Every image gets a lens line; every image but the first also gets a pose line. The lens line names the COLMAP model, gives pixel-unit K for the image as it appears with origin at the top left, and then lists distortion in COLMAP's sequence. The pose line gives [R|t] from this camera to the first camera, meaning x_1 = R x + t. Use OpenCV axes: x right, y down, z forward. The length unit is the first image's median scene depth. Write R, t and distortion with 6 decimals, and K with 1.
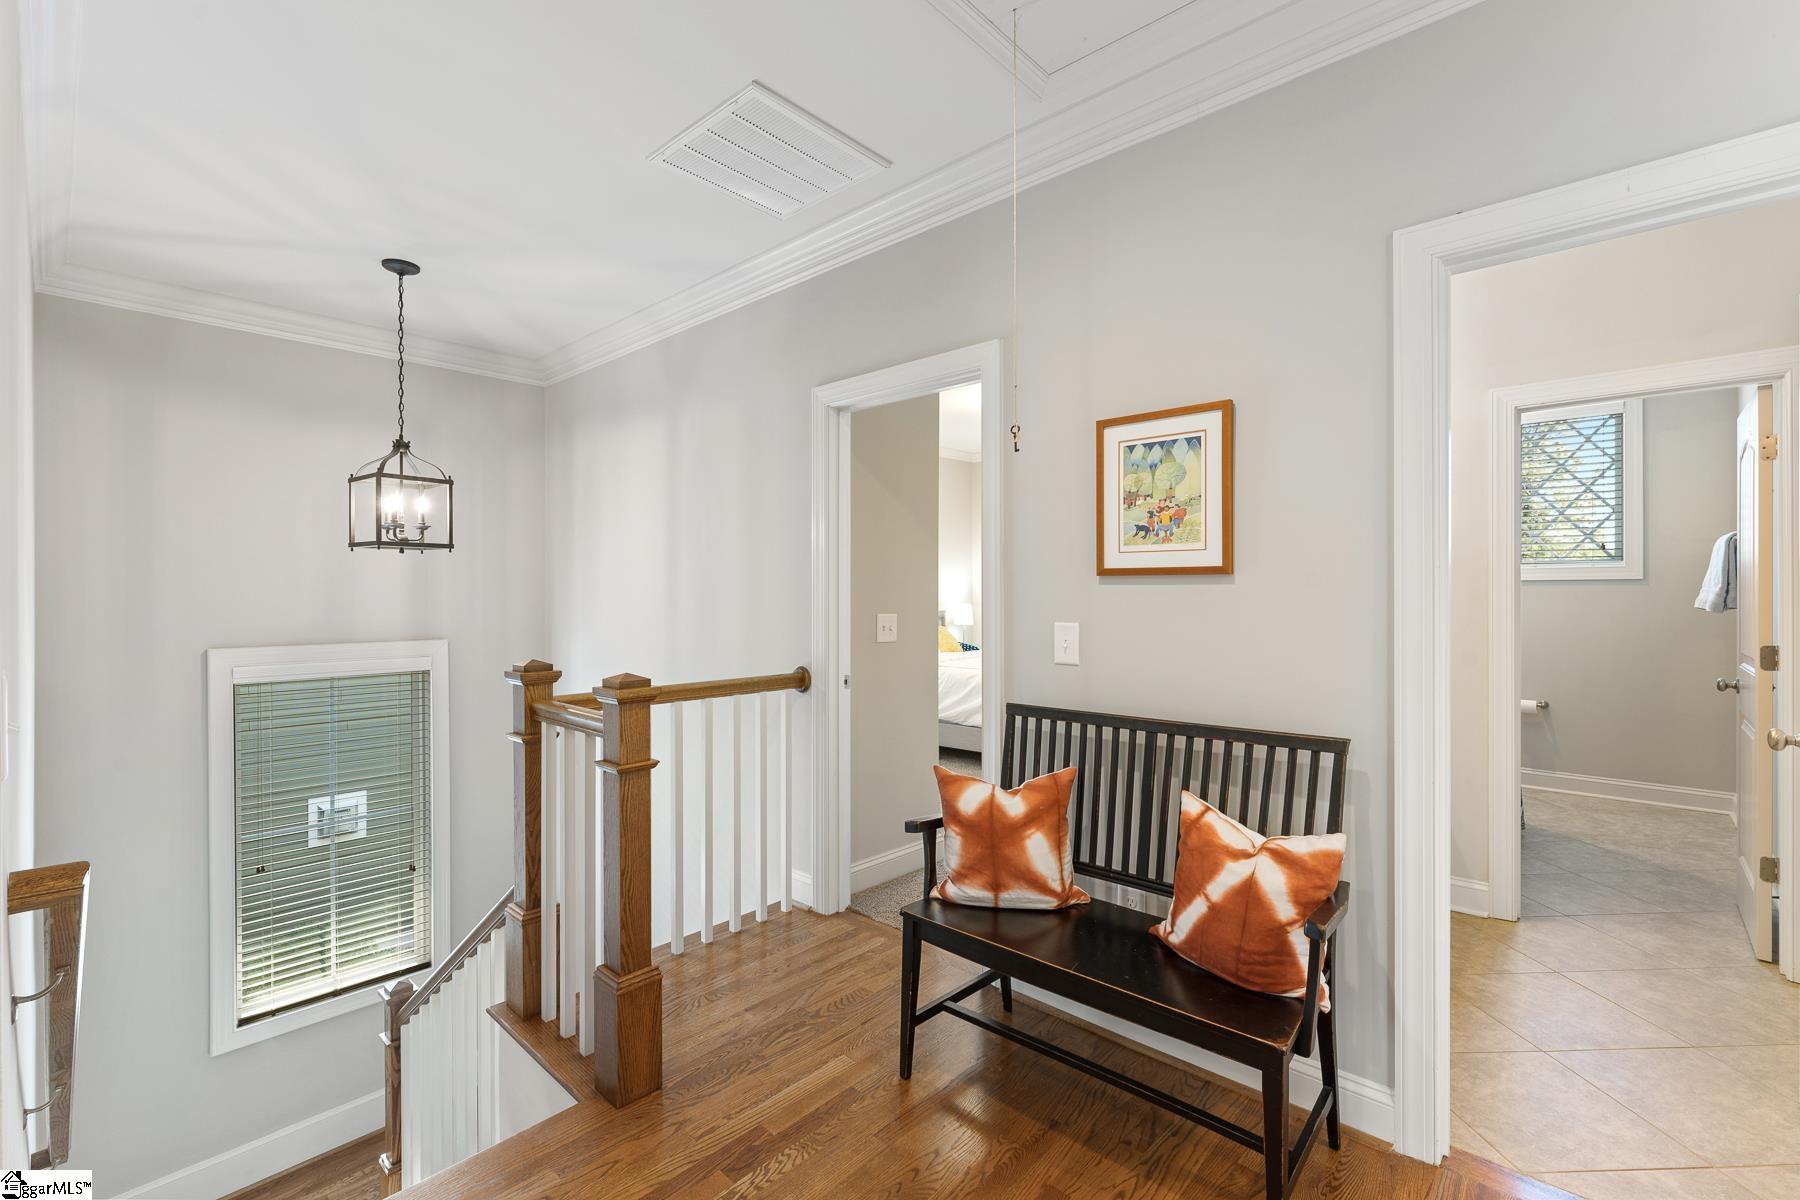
lens RADIAL K [[787.7, 0, 895.7], [0, 787.7, 589.0], [0, 0, 1]] dist [0.000190, -0.000235]
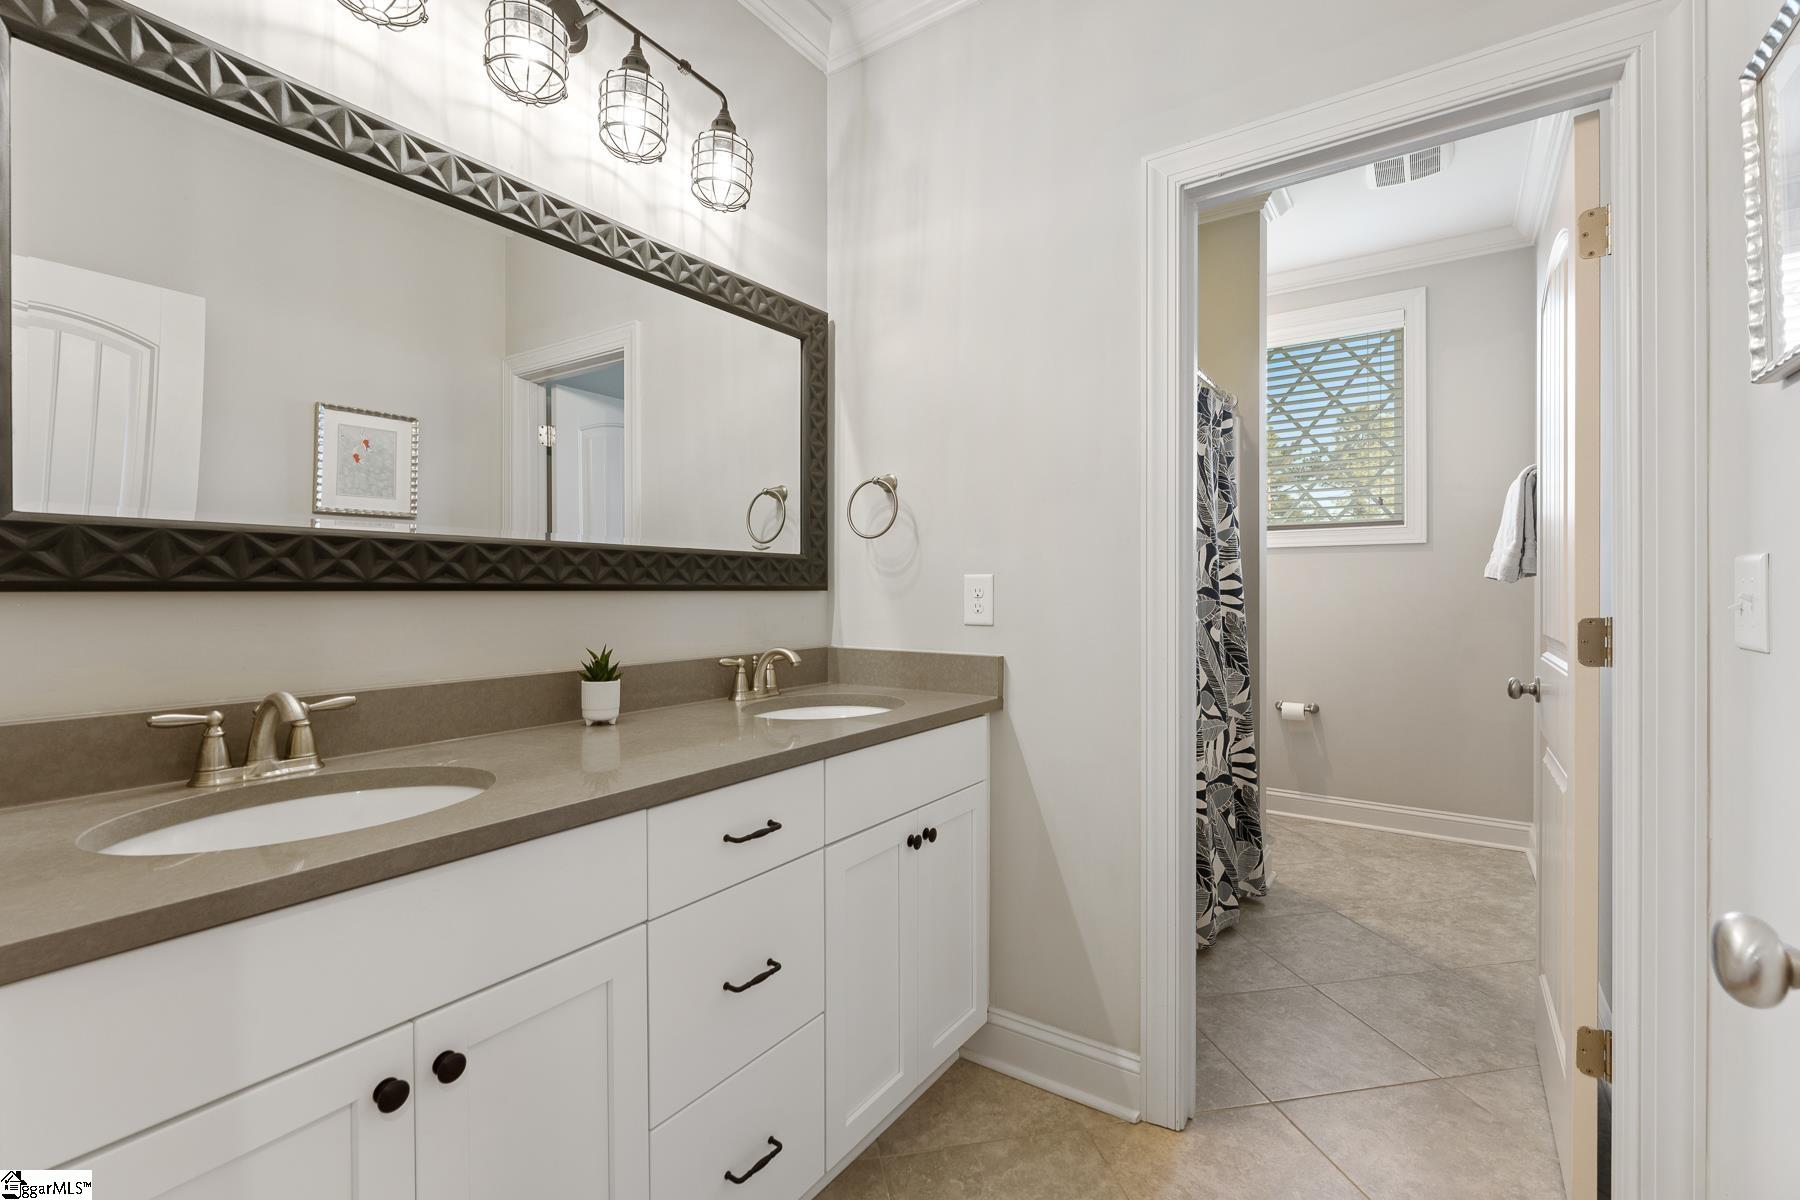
lens RADIAL K [[780.3, 0, 896.3], [0, 780.3, 593.7], [0, 0, 1]] dist [-0.004195, 0.000878]
pose [[0.991090, -0.007109, 0.133006, 0.408327], [0.006295, 0.999959, 0.006543, 0.034605], [-0.133048, -0.005648, 0.991094, 0.385137]]
